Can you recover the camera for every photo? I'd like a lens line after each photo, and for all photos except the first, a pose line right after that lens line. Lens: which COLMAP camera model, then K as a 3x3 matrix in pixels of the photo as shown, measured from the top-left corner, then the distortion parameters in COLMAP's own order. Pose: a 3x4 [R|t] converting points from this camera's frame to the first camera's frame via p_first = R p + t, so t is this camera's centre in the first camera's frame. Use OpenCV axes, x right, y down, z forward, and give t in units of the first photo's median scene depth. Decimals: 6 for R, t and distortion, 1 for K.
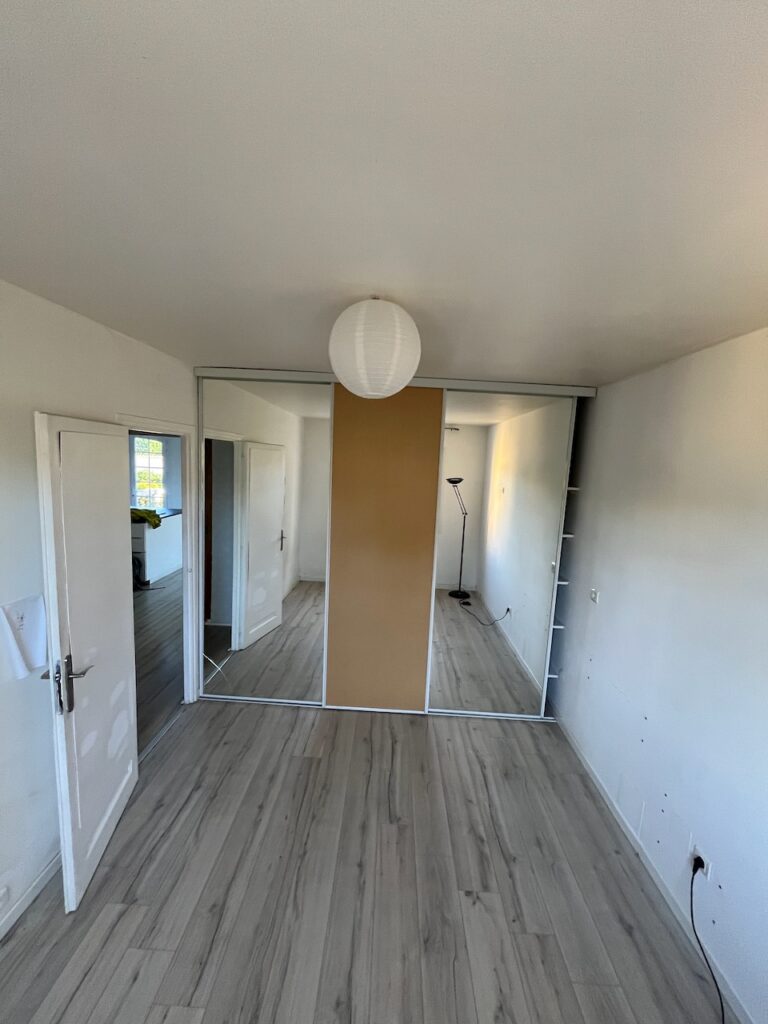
lens RADIAL K [[413.0, 0, 384.0], [0, 413.0, 512.0], [0, 0, 1]] dist [-0.000709, -0.000322]
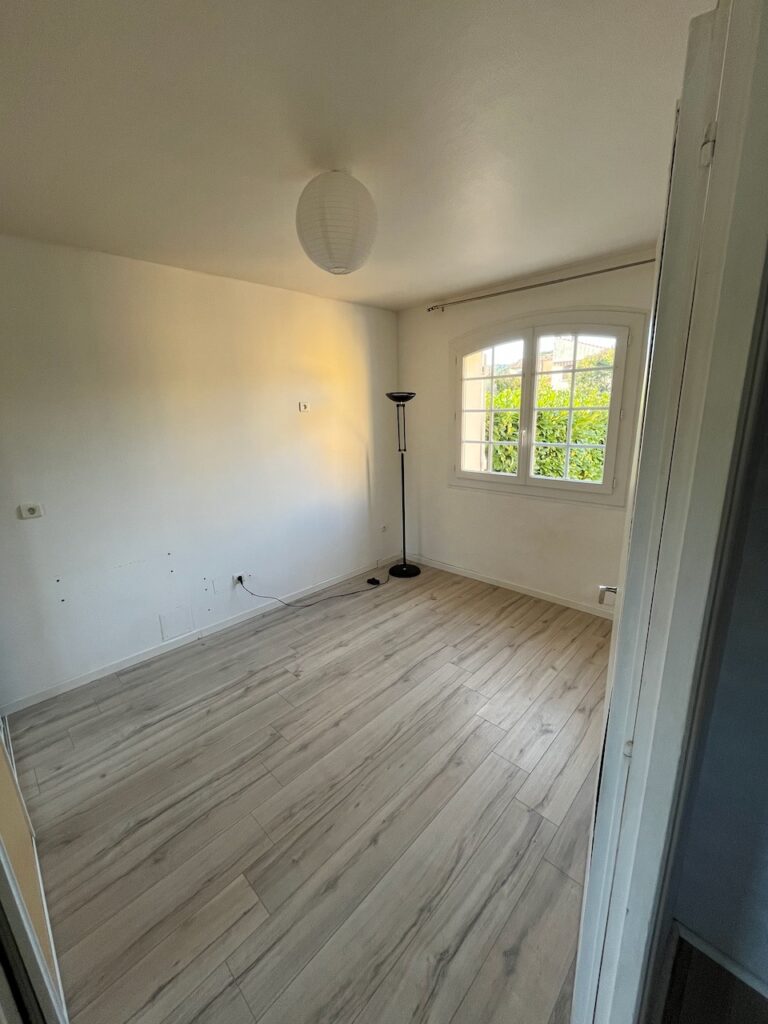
lens RADIAL K [[413.0, 0, 384.0], [0, 413.0, 512.0], [0, 0, 1]] dist [-0.000709, -0.000322]
pose [[-0.736014, -0.191471, 0.649325, -0.679819], [0.081489, 0.927135, 0.365760, -0.051718], [-0.672044, 0.322117, -0.666781, 1.319704]]
